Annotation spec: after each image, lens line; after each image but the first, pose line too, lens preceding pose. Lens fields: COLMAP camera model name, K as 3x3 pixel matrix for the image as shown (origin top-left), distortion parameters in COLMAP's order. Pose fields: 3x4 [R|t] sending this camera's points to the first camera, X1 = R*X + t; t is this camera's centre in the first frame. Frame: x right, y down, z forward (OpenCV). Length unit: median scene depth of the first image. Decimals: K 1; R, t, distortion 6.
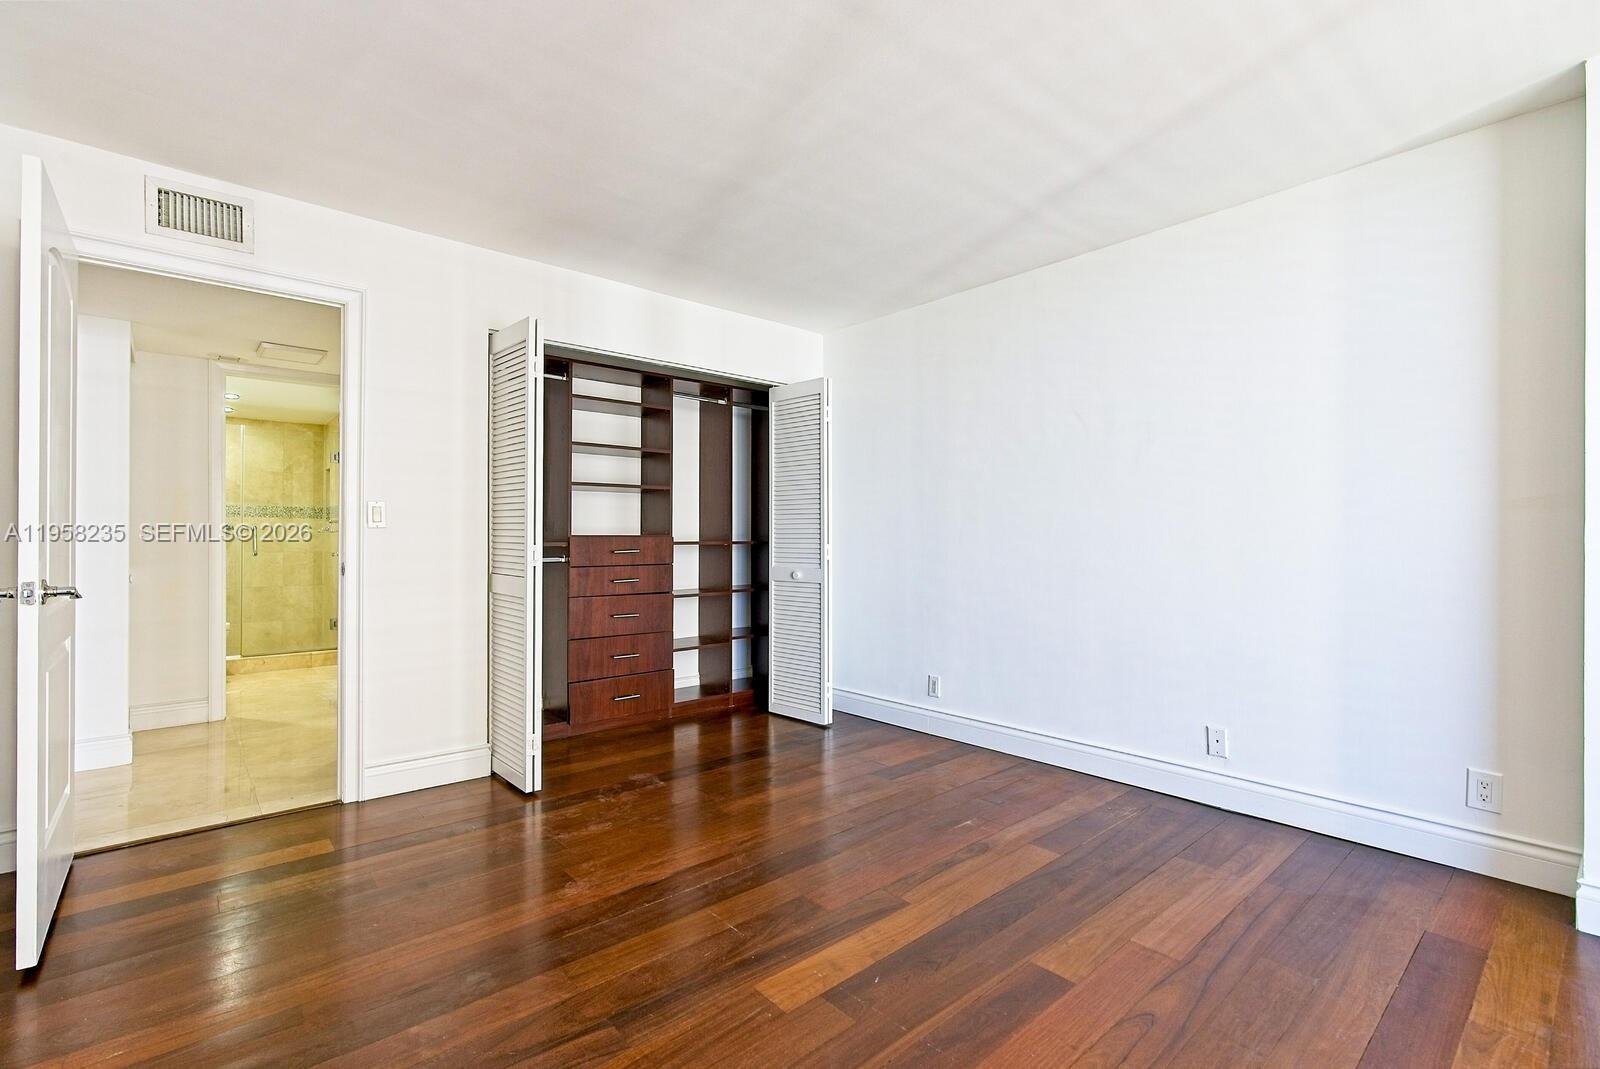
lens RADIAL K [[720.0, 0, 800.0], [0, 720.0, 534.5], [0, 0, 1]] dist [0.000108, 0.000038]
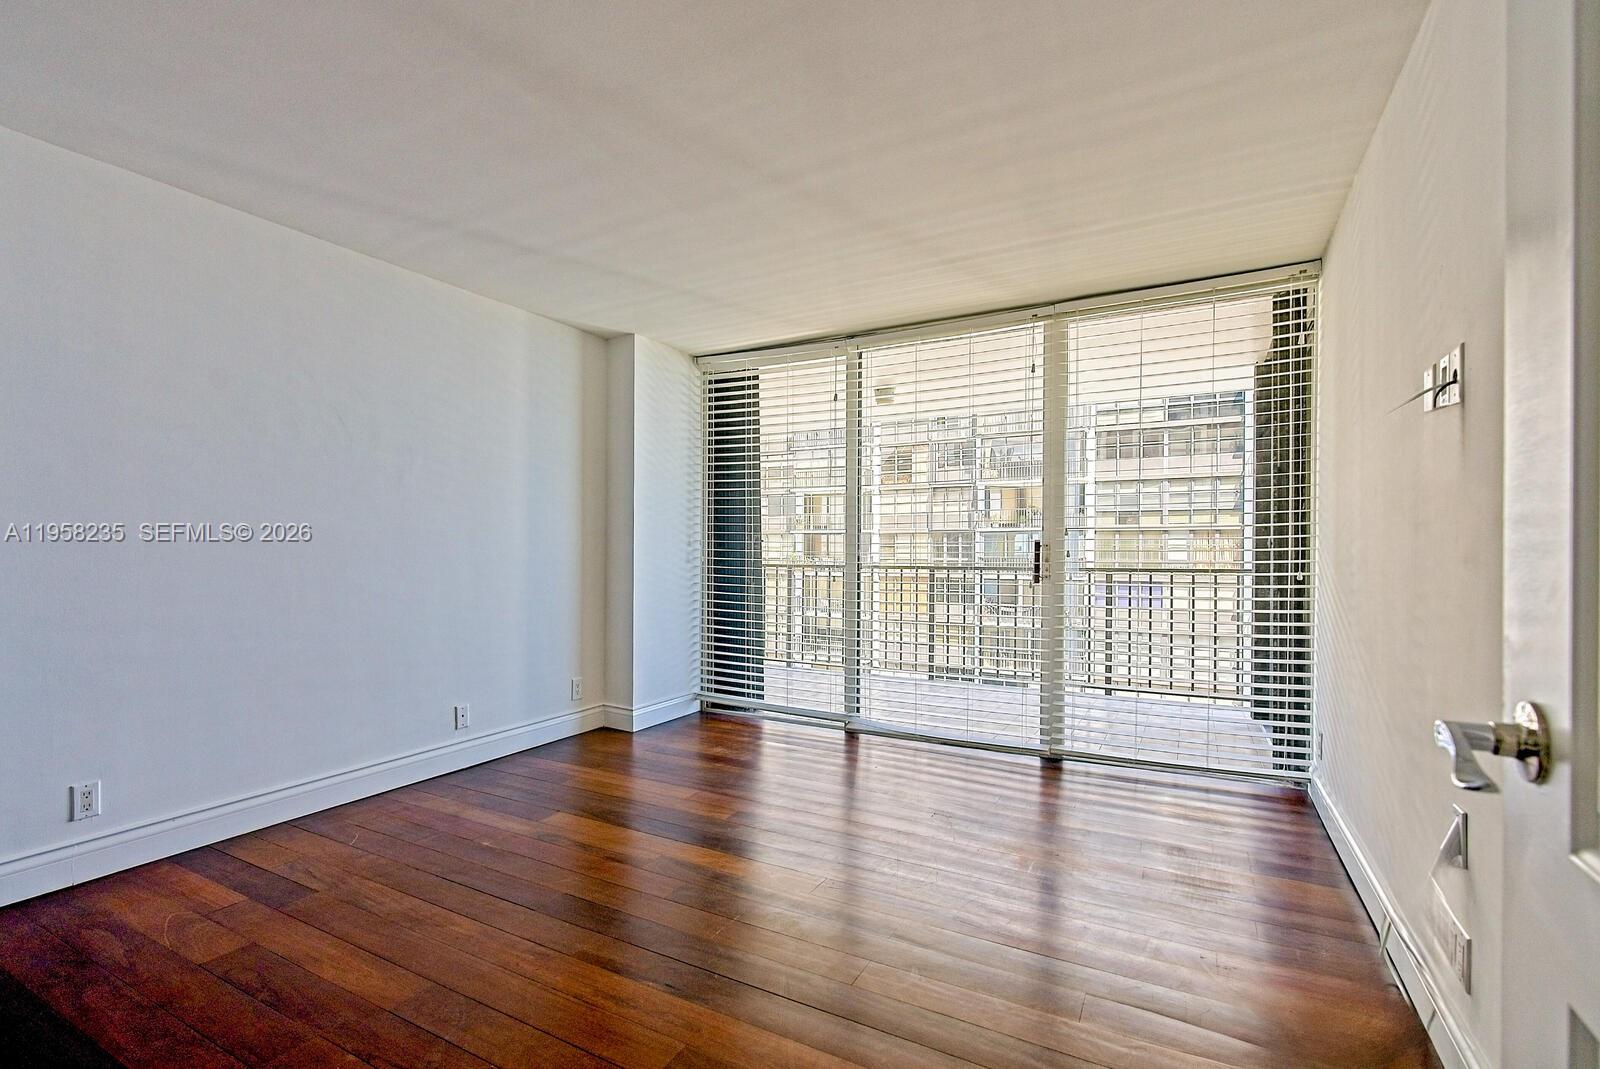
lens RADIAL K [[720.0, 0, 800.0], [0, 720.0, 534.5], [0, 0, 1]] dist [0.000108, 0.000038]
pose [[-0.344846, 0.020651, 0.938432, -0.749370], [-0.005024, 0.999703, -0.023846, 0.002335], [-0.938646, -0.012938, -0.344640, 0.841361]]
